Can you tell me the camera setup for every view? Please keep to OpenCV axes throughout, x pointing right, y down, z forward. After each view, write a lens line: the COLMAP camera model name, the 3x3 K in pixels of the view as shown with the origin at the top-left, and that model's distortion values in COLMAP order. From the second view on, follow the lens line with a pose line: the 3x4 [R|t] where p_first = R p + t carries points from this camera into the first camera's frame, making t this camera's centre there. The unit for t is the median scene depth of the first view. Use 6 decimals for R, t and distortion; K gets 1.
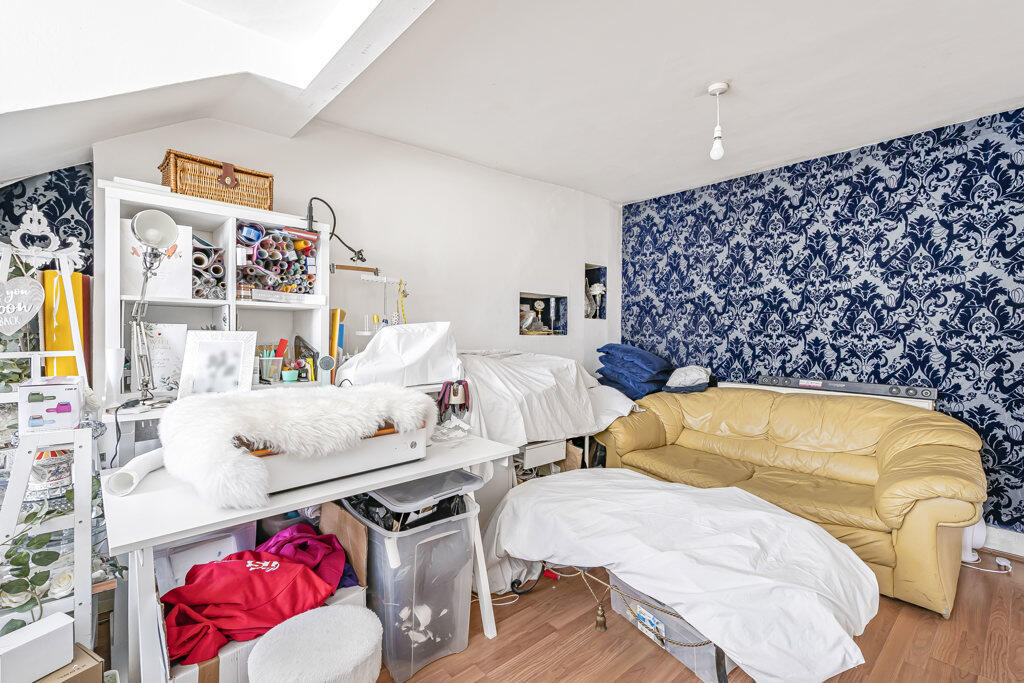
lens RADIAL K [[462.4, 0, 514.1], [0, 462.4, 340.7], [0, 0, 1]] dist [0.001736, -0.000022]
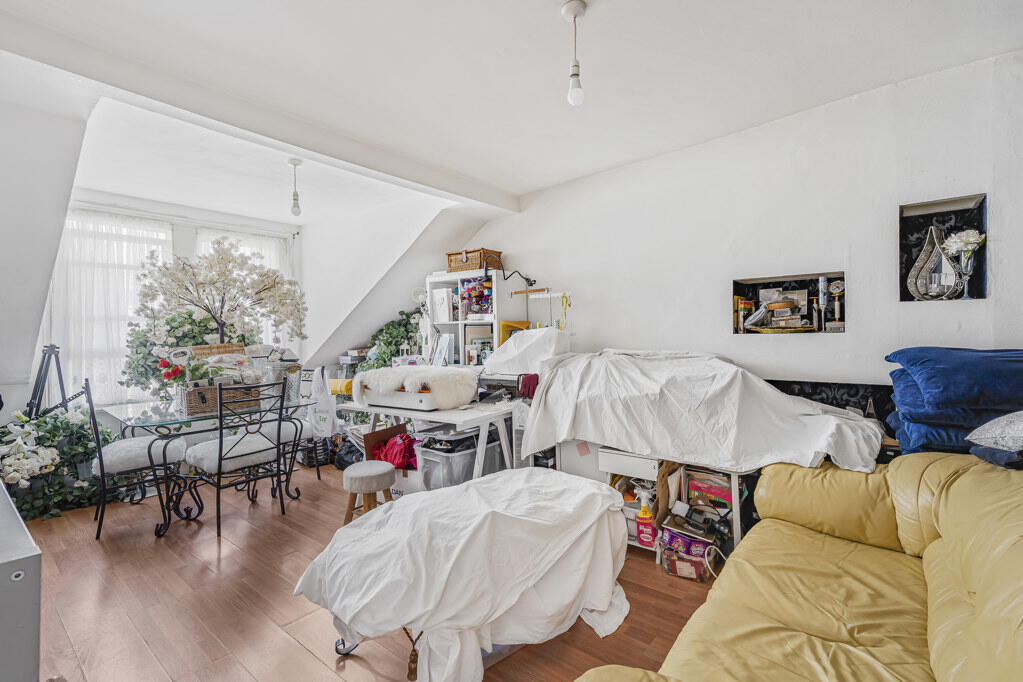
lens RADIAL K [[461.9, 0, 513.6], [0, 461.9, 340.2], [0, 0, 1]] dist [0.001736, -0.000022]
pose [[0.162889, -0.000755, -0.986644, 0.725249], [0.002801, 0.999996, -0.000303, -0.003203], [0.986640, -0.002715, 0.162890, 0.494462]]
